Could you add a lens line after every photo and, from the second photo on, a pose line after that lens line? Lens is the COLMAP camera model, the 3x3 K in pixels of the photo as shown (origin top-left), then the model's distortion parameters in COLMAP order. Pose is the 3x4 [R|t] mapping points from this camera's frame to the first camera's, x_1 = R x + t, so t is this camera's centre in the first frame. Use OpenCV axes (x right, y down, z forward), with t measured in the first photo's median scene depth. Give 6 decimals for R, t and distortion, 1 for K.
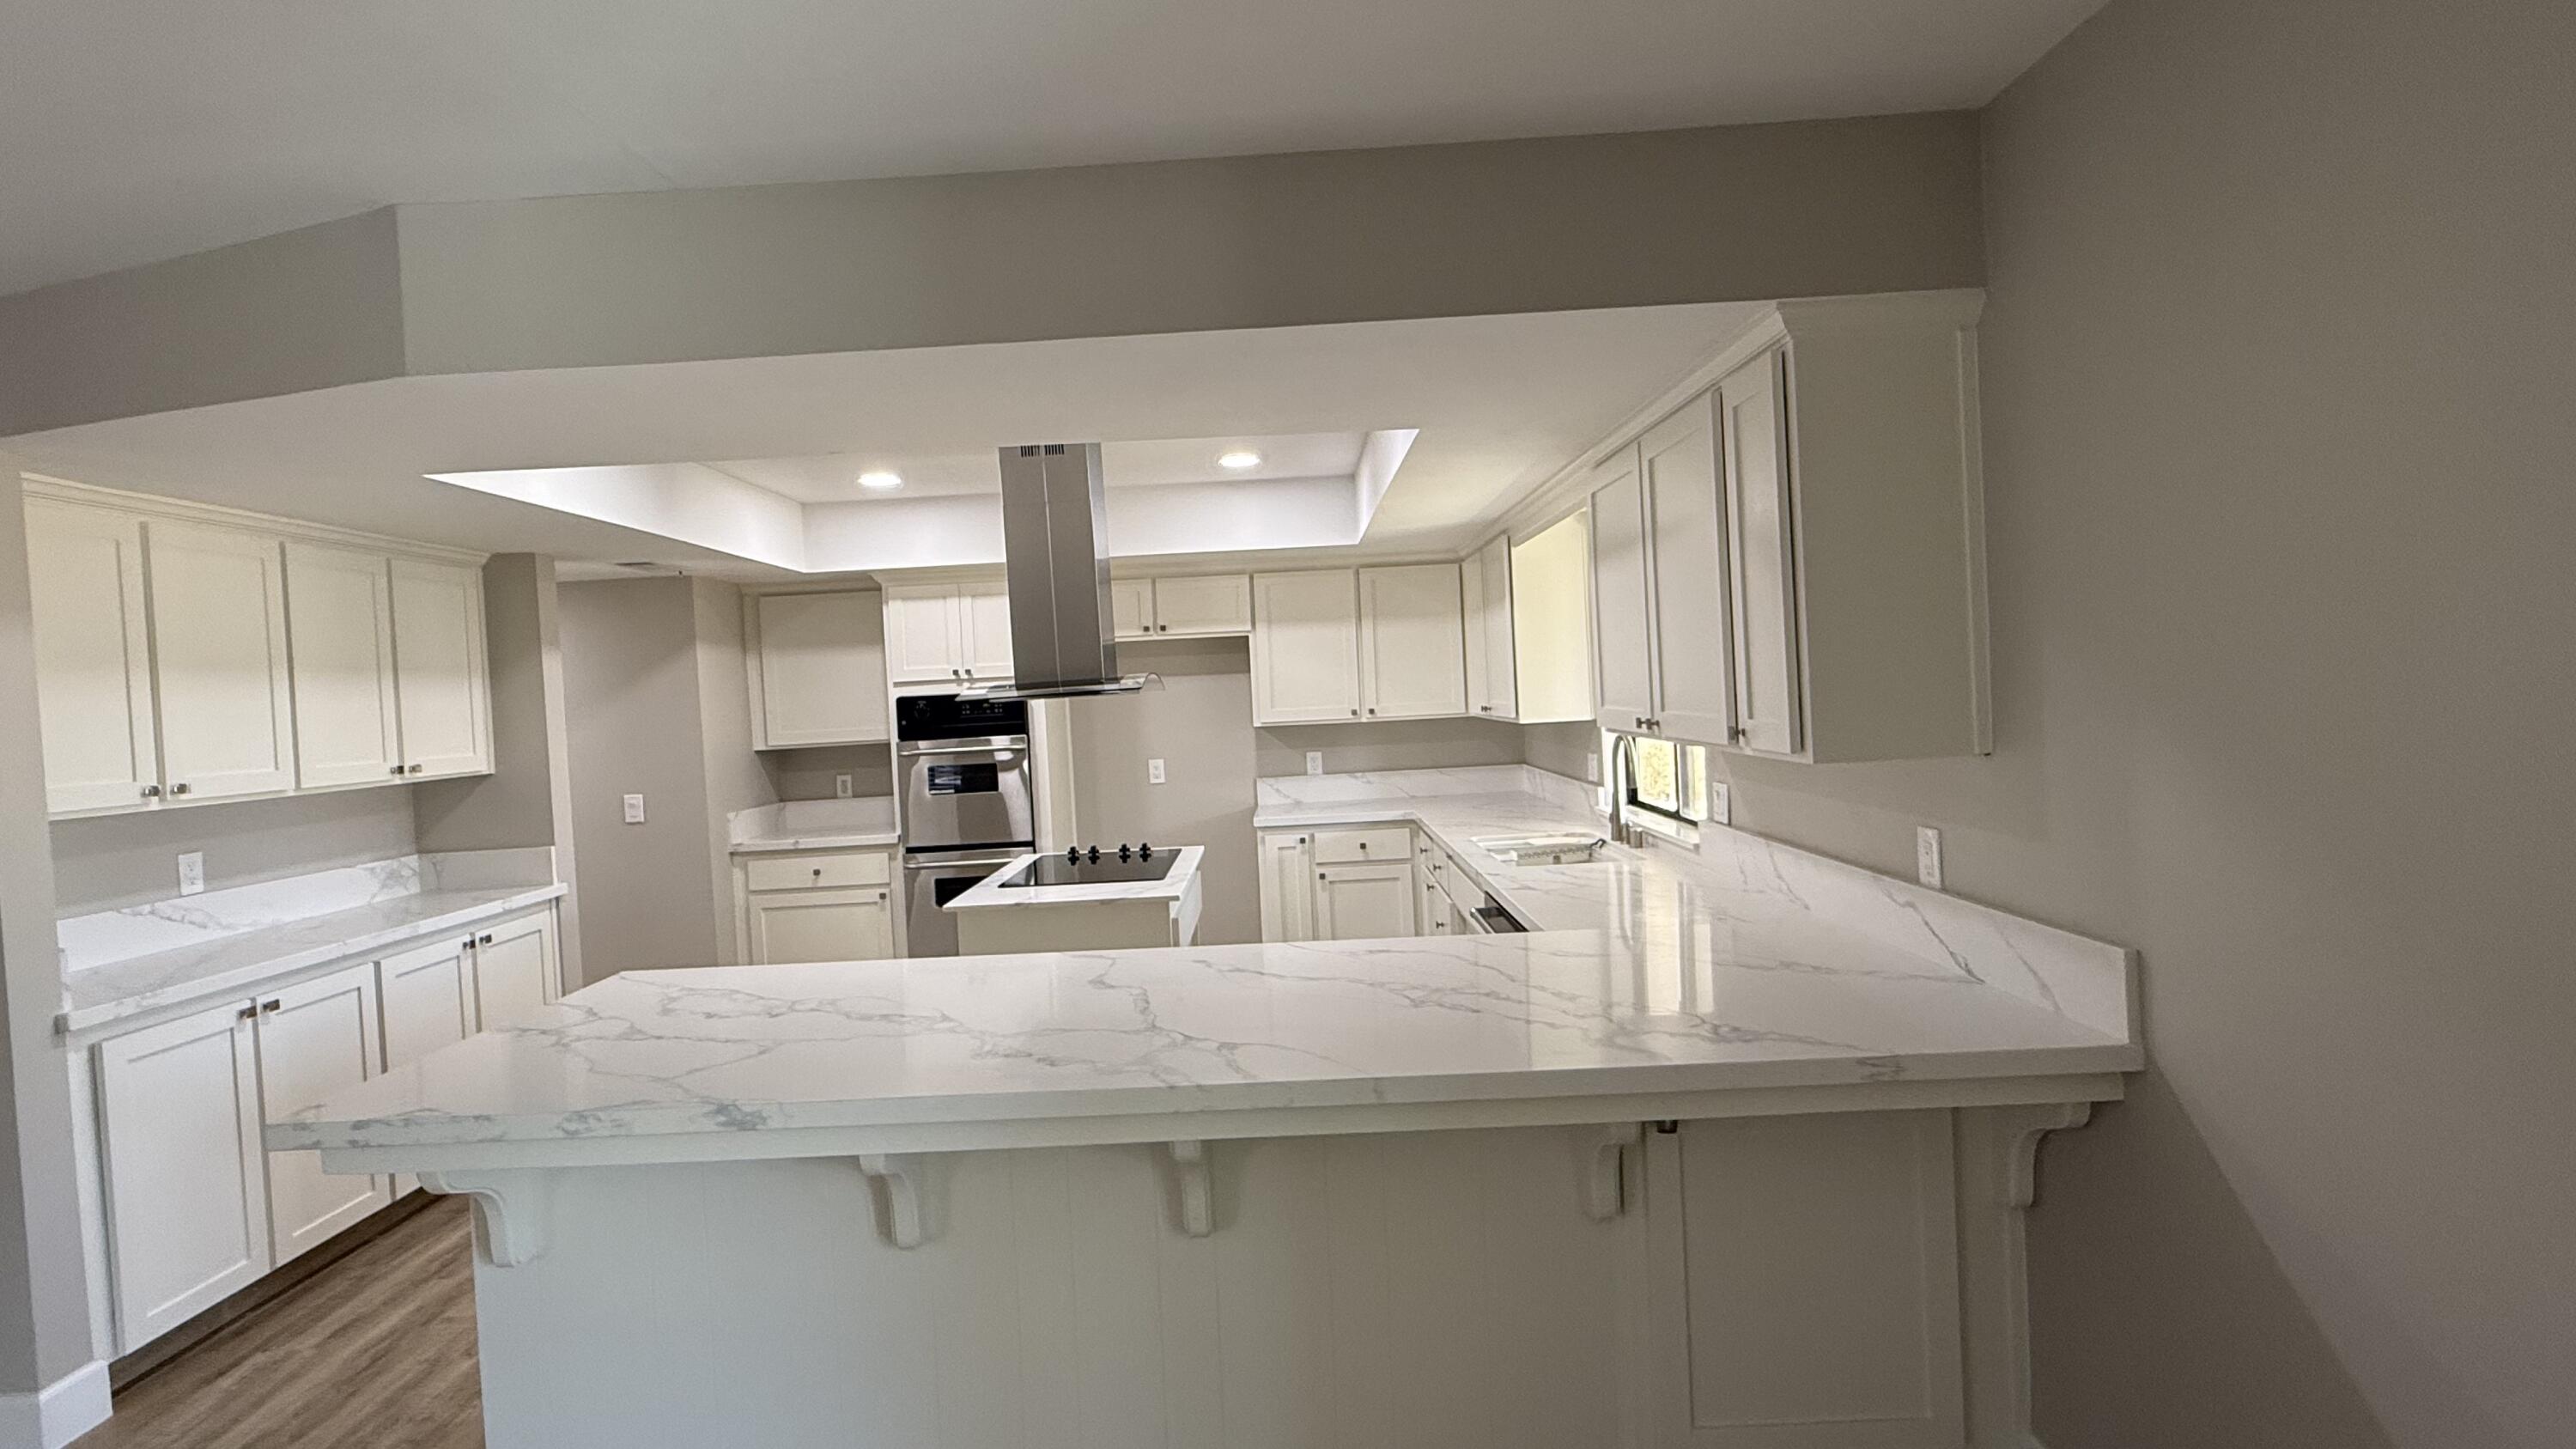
lens RADIAL K [[1279.9, 0, 1288.0], [0, 1279.9, 724.5], [0, 0, 1]] dist [0.028528, -0.000078]
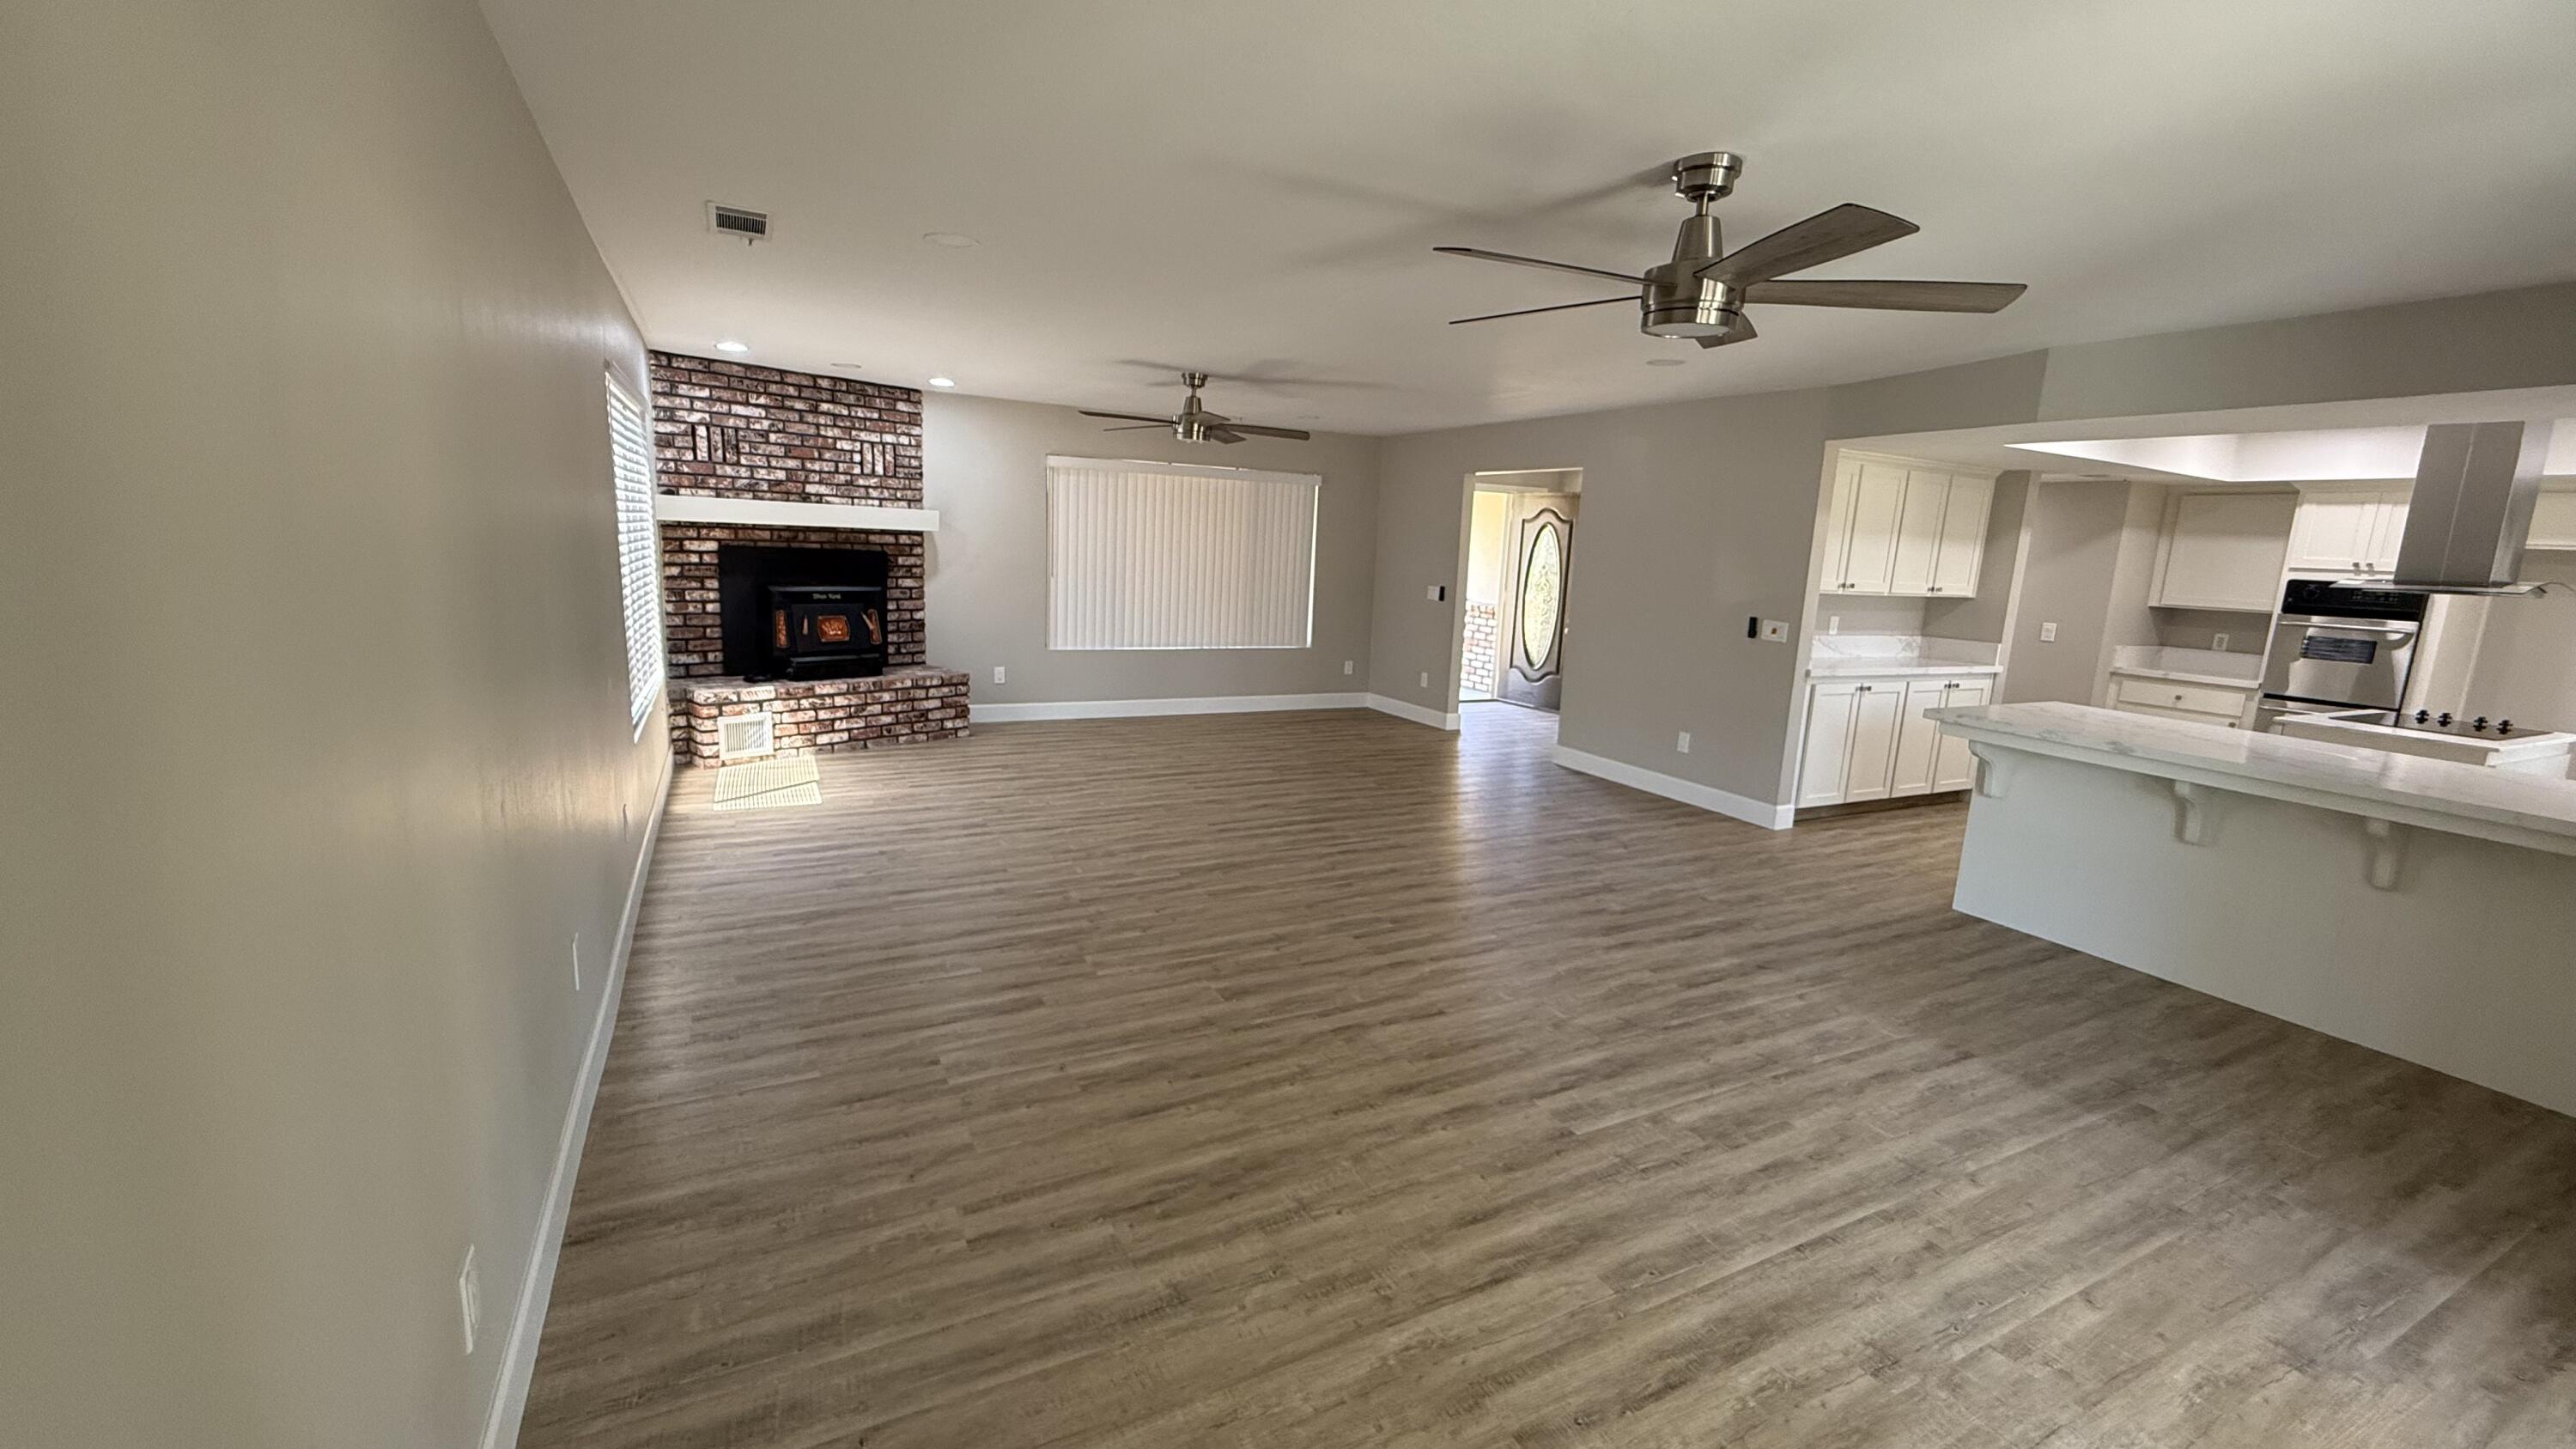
lens RADIAL K [[1013.6, 0, 1276.9], [0, 1013.6, 716.3], [0, 0, 1]] dist [-0.000972, -0.000006]
pose [[0.453972, 0.227429, -0.861502, 0.182565], [-0.098095, 0.973755, 0.205372, 0.004822], [0.885600, -0.008724, 0.464367, -0.489126]]
